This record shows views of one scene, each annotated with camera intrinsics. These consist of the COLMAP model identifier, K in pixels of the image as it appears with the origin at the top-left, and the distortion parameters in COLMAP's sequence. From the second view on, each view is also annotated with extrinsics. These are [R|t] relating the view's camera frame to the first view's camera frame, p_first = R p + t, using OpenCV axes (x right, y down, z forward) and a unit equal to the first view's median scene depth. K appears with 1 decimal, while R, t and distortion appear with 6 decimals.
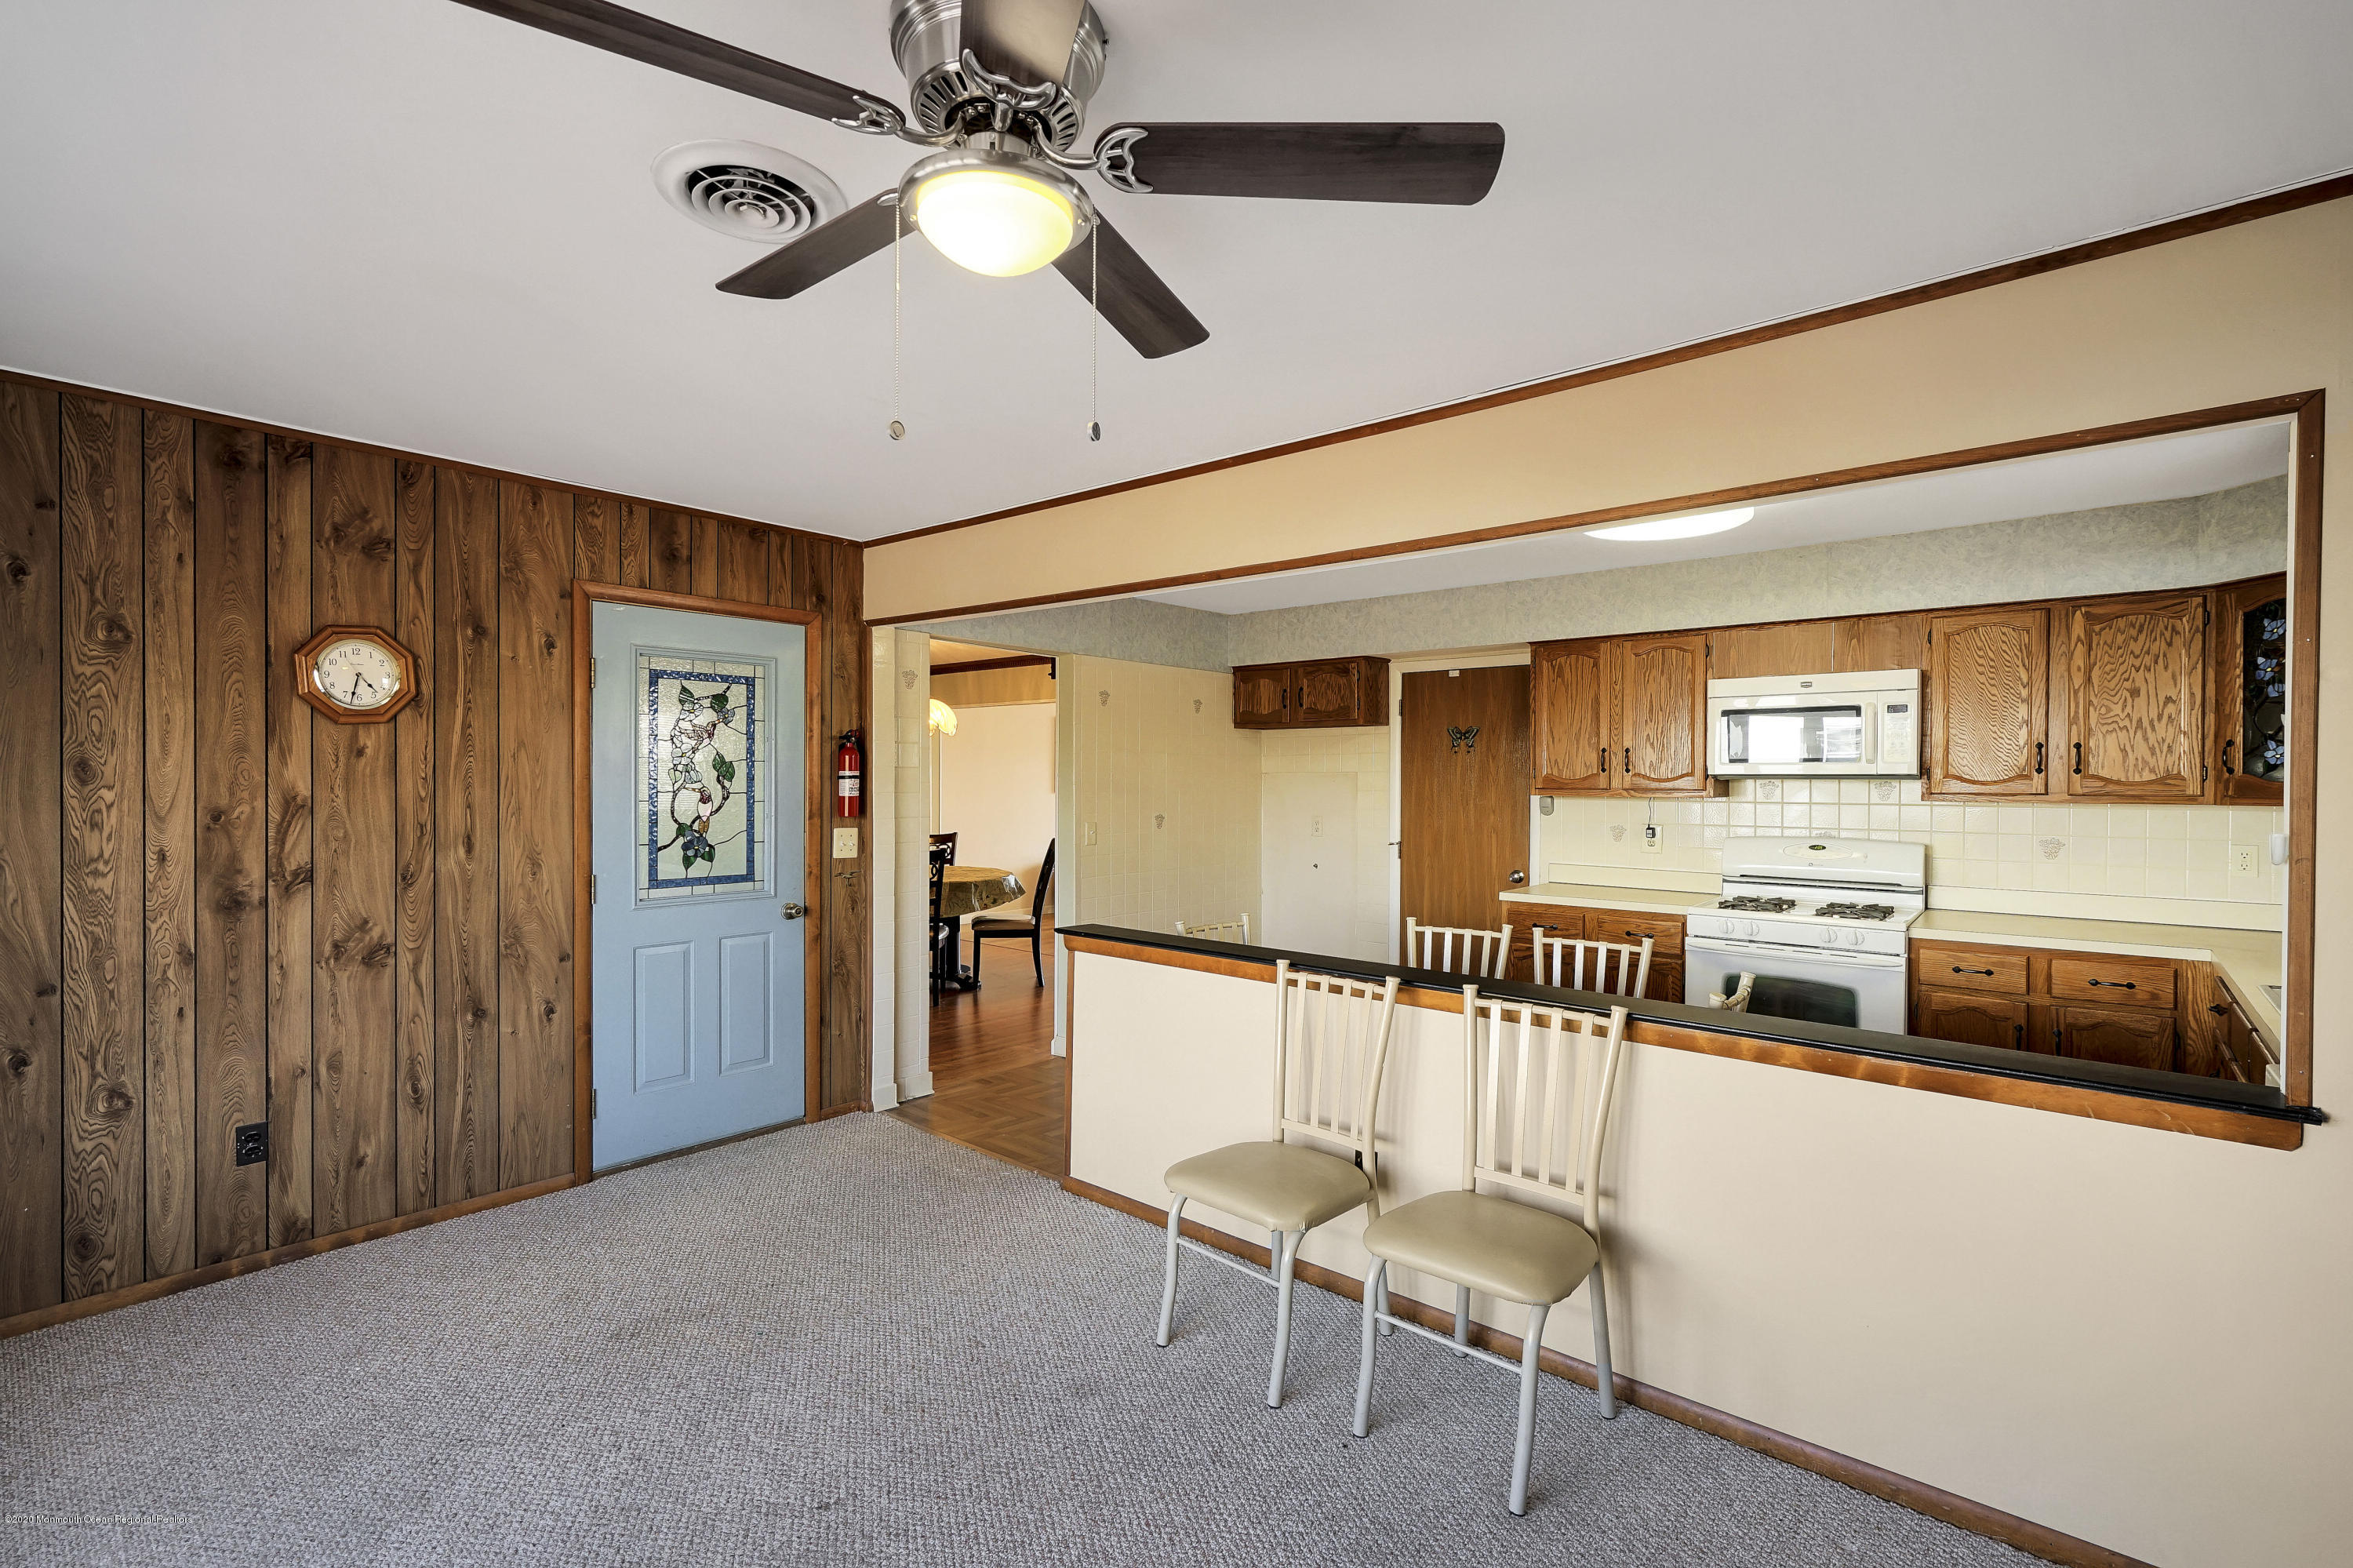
lens RADIAL K [[1056.6, 0, 1178.9], [0, 1056.6, 787.2], [0, 0, 1]] dist [-0.004585, 0.002256]
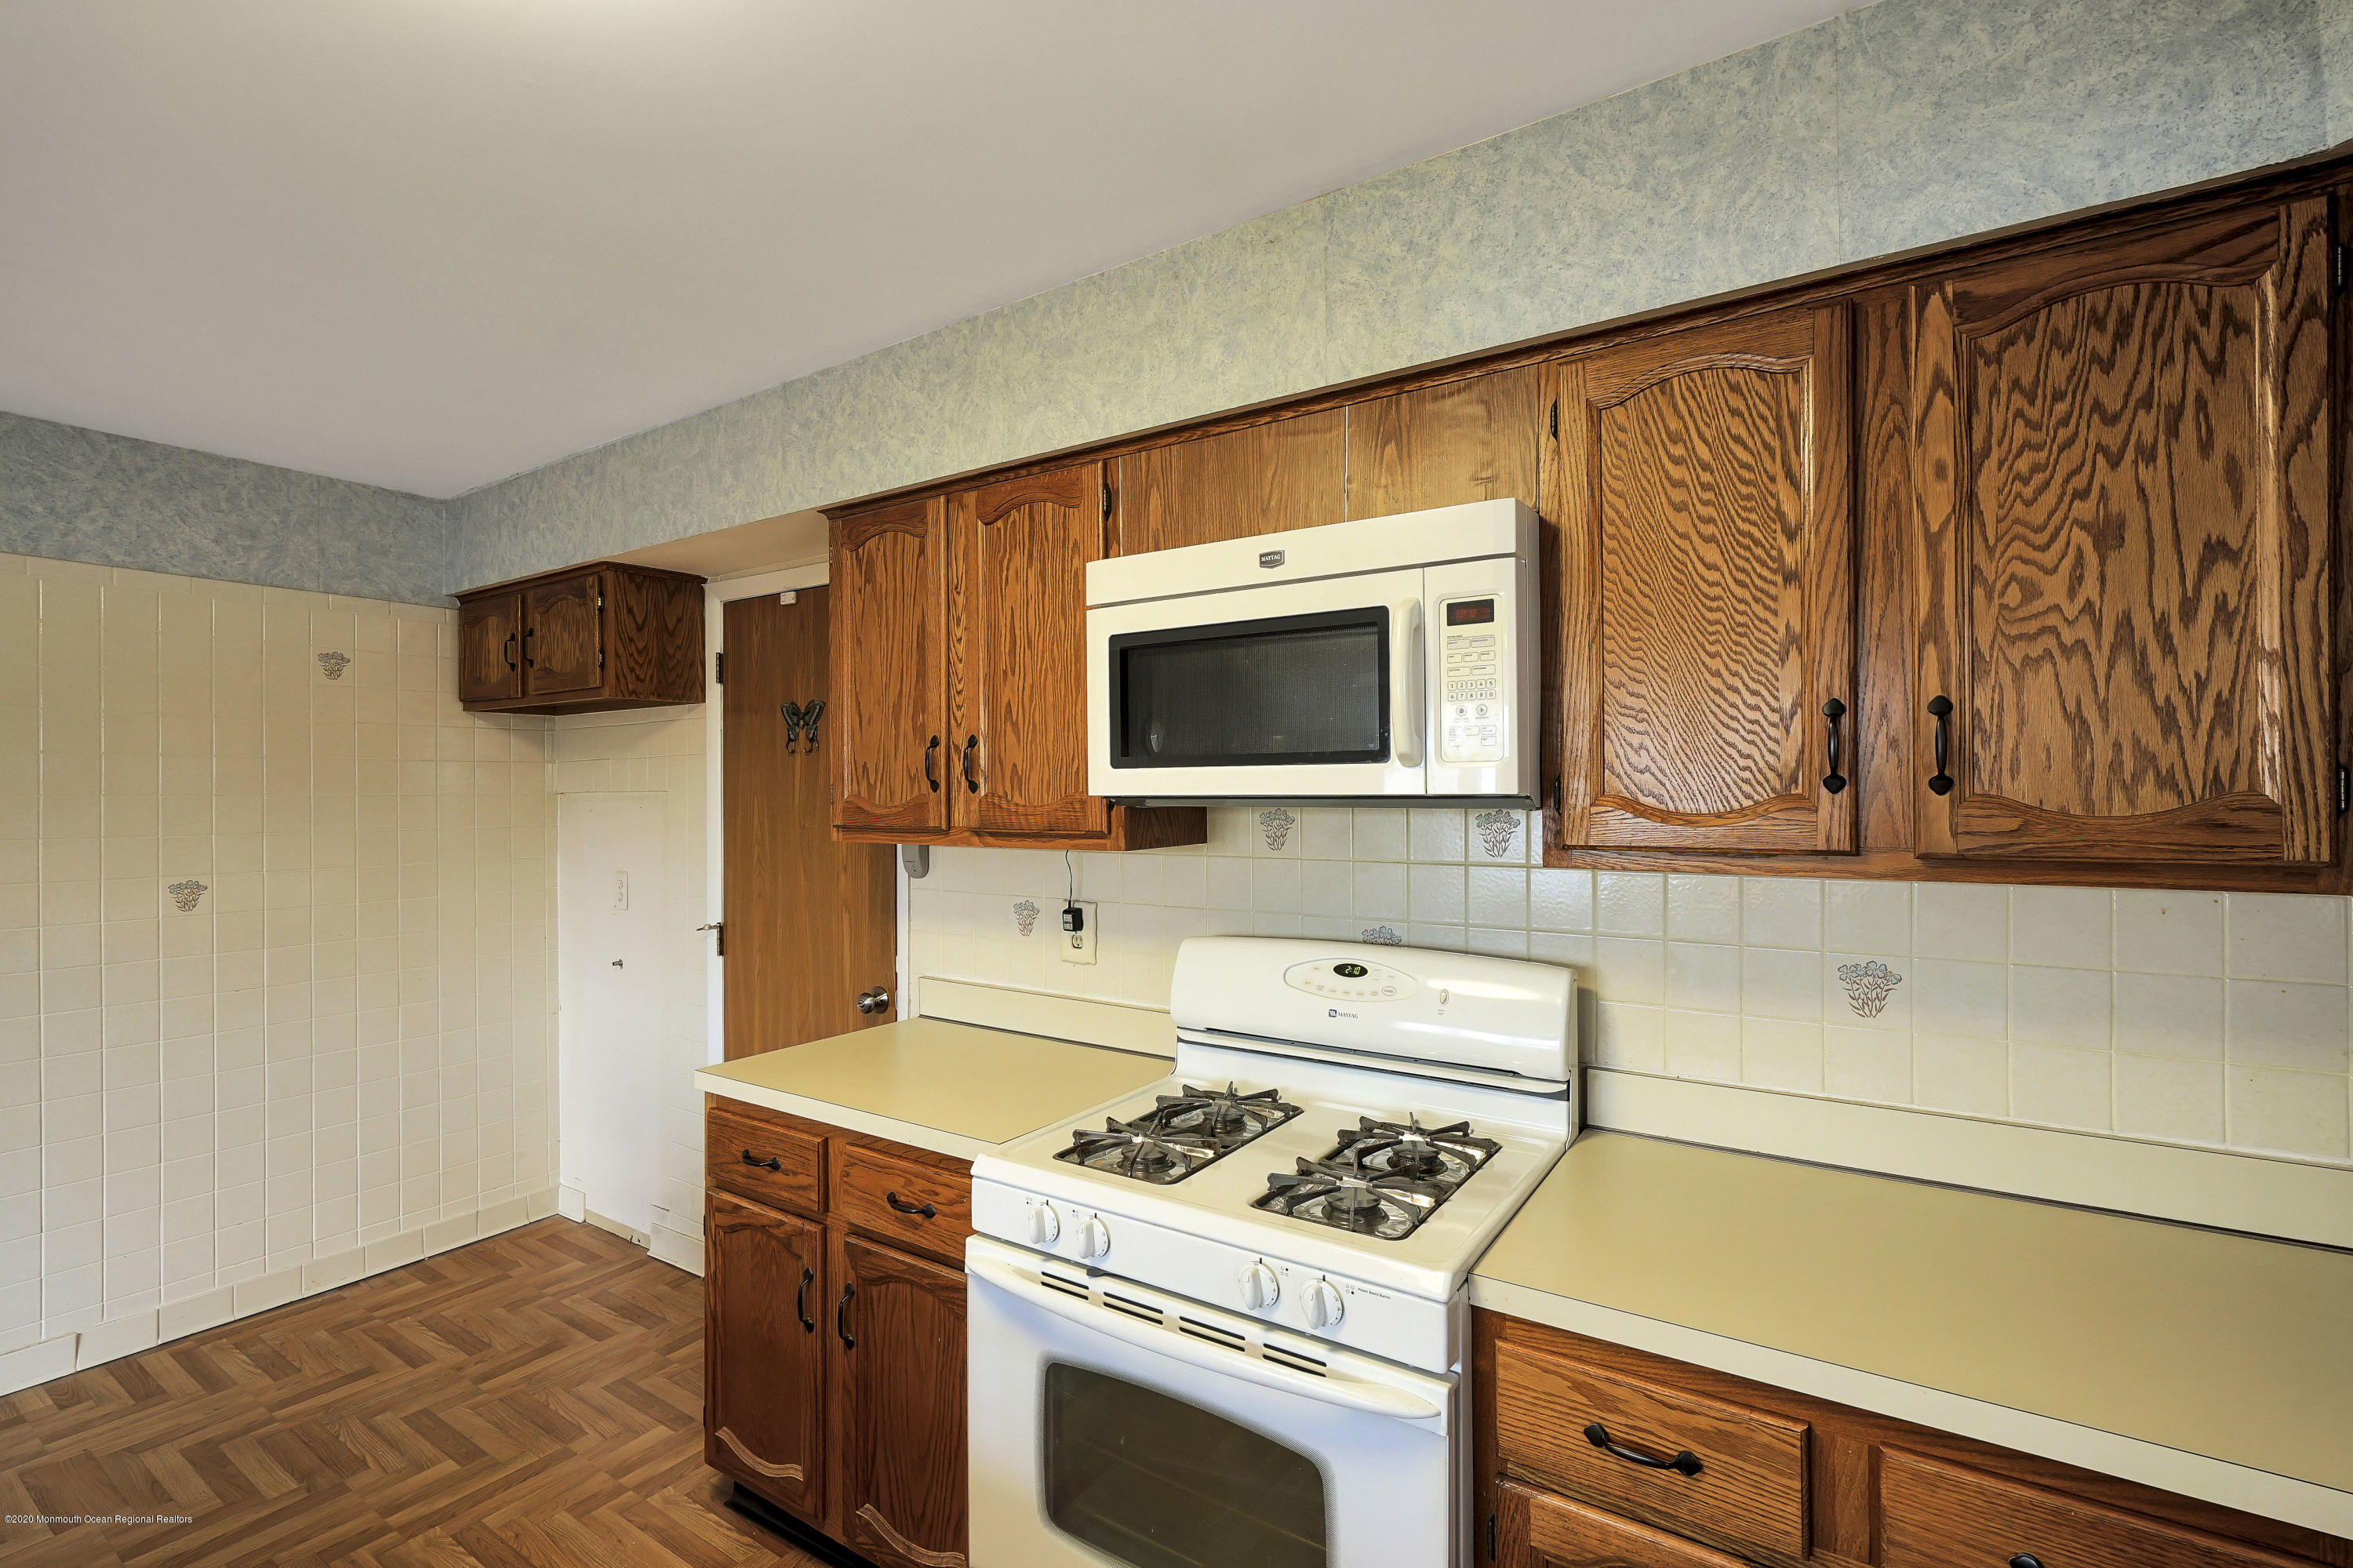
lens RADIAL K [[1056.6, 0, 1178.9], [0, 1056.6, 787.2], [0, 0, 1]] dist [-0.004585, 0.002256]
pose [[0.992262, -0.007509, 0.123934, 0.534165], [0.008940, 0.999900, -0.010995, -0.011949], [-0.123839, 0.012018, 0.992230, 0.652254]]
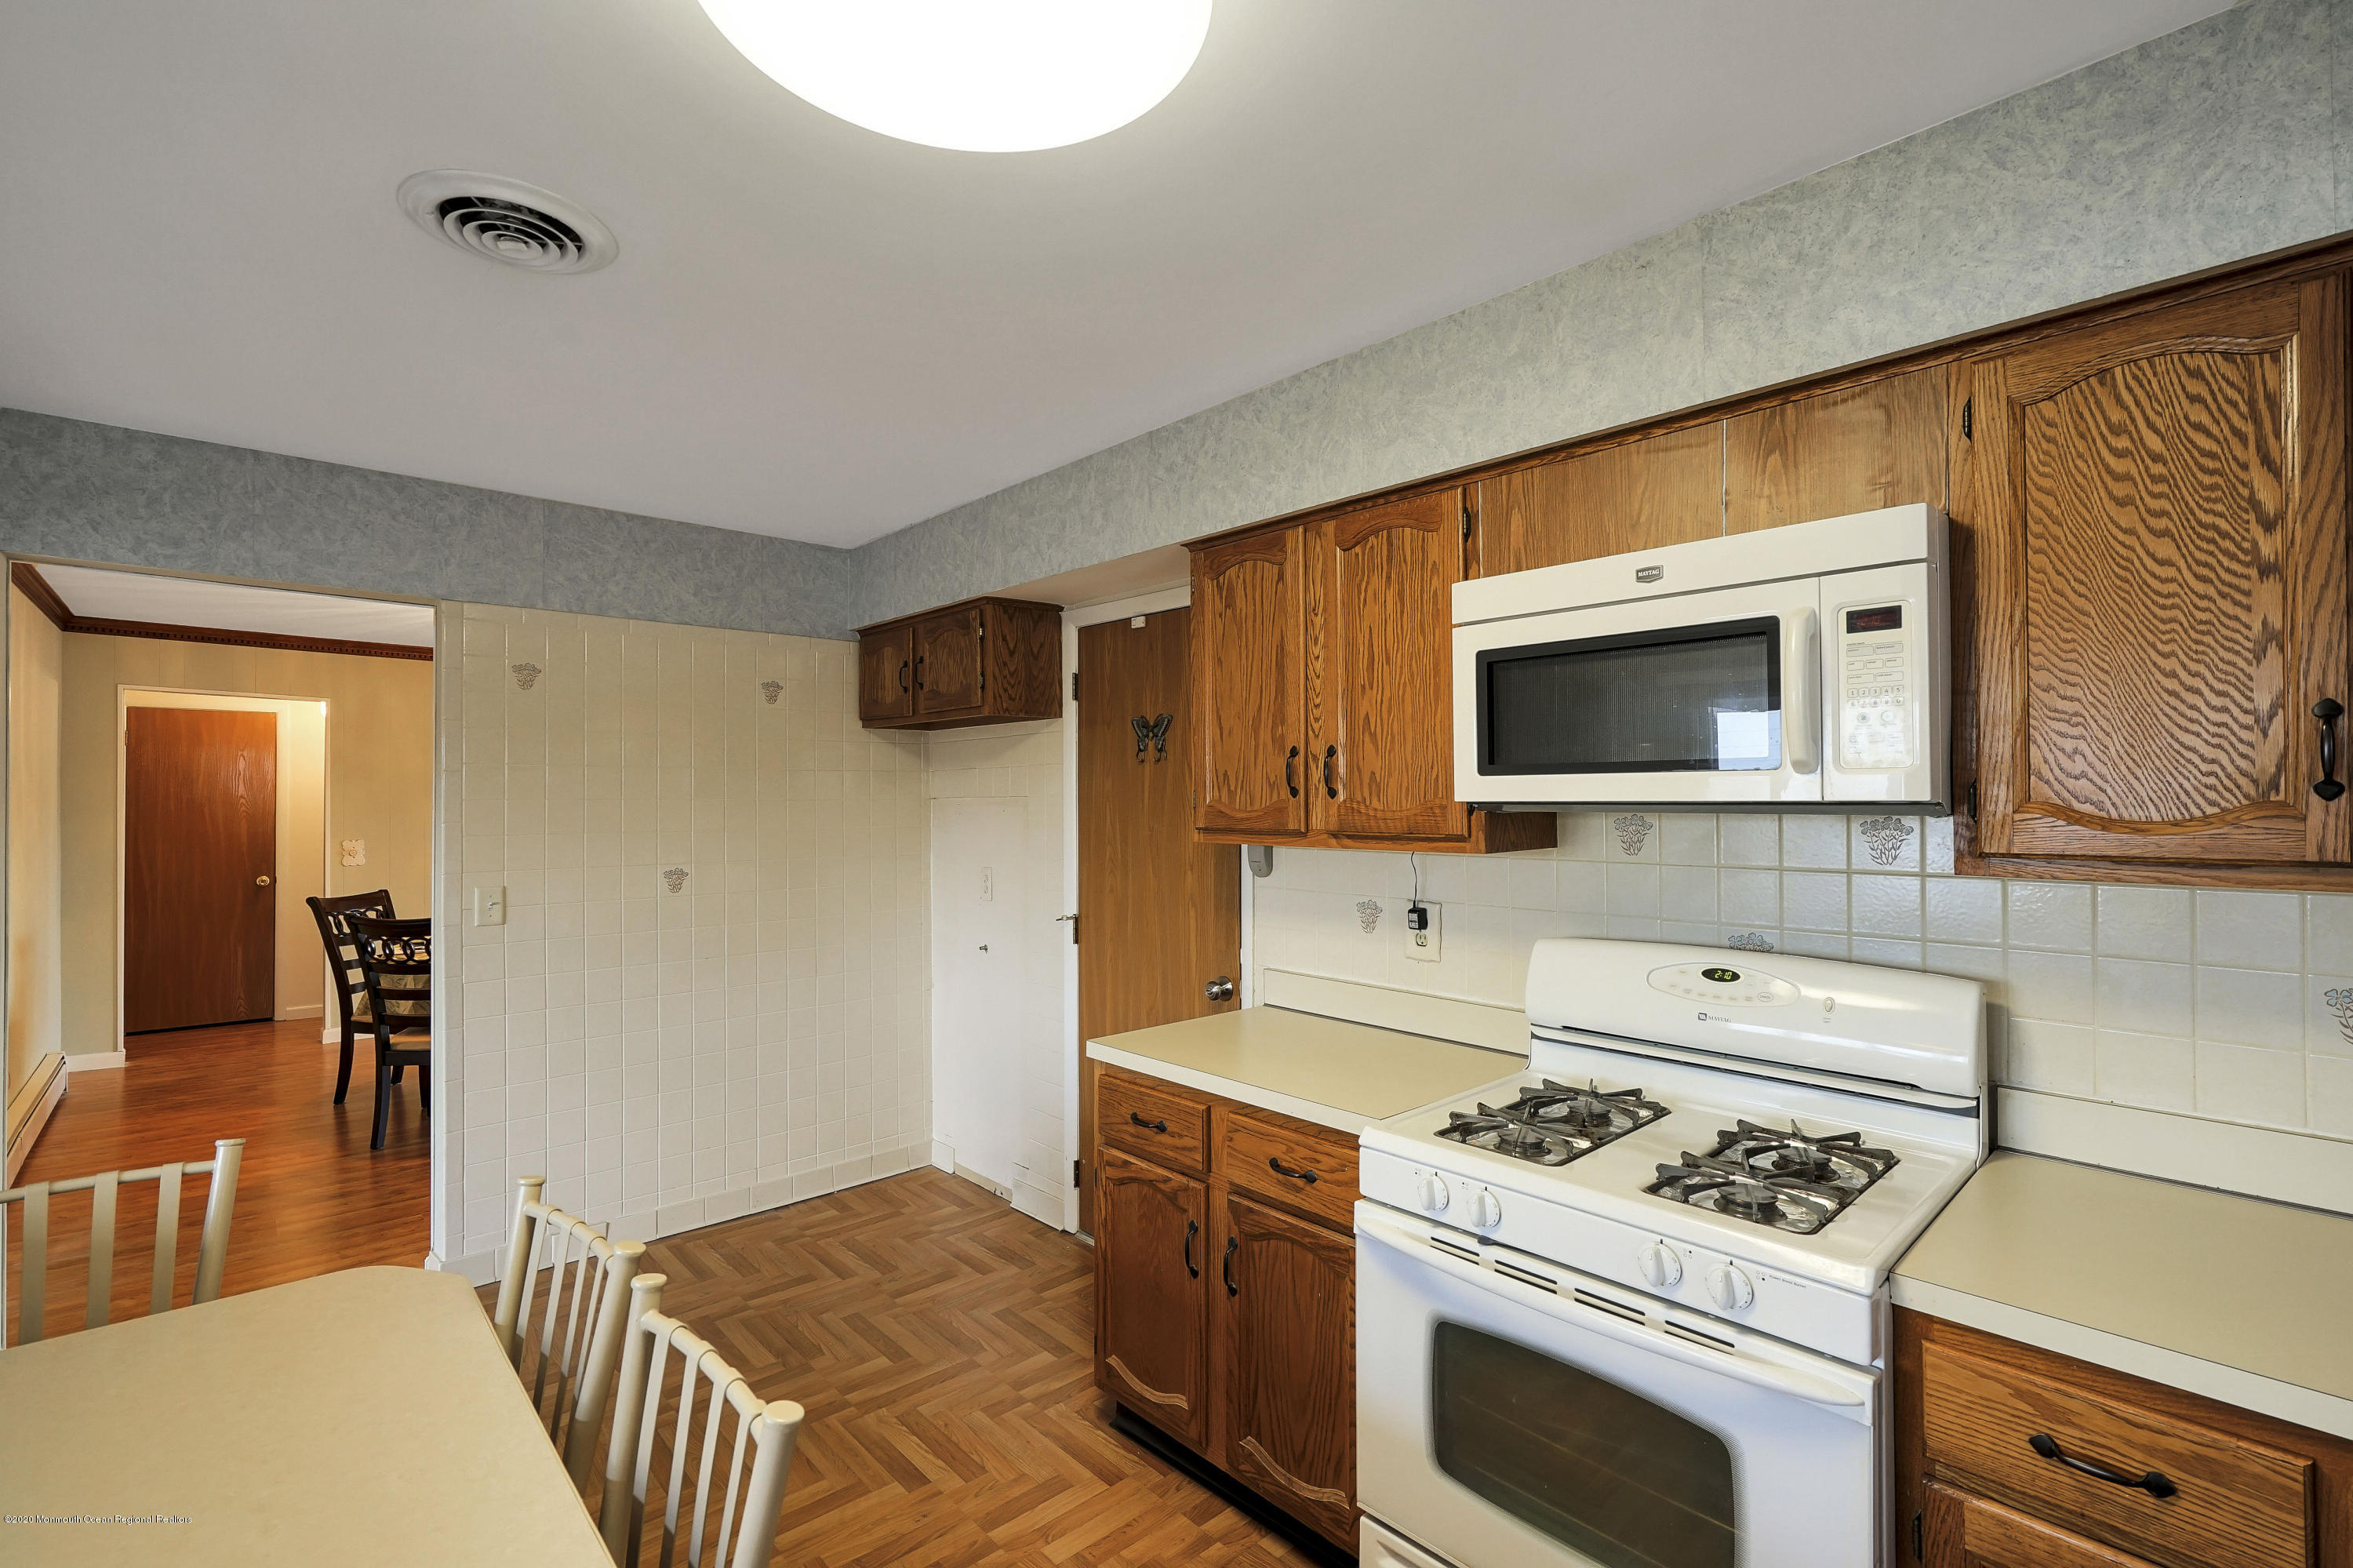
lens RADIAL K [[1056.6, 0, 1178.9], [0, 1056.6, 787.2], [0, 0, 1]] dist [-0.004585, 0.002256]
pose [[0.992878, -0.008633, -0.118825, 0.484816], [0.006610, 0.999827, -0.017406, -0.012516], [0.118955, 0.016497, 0.992763, 0.611675]]
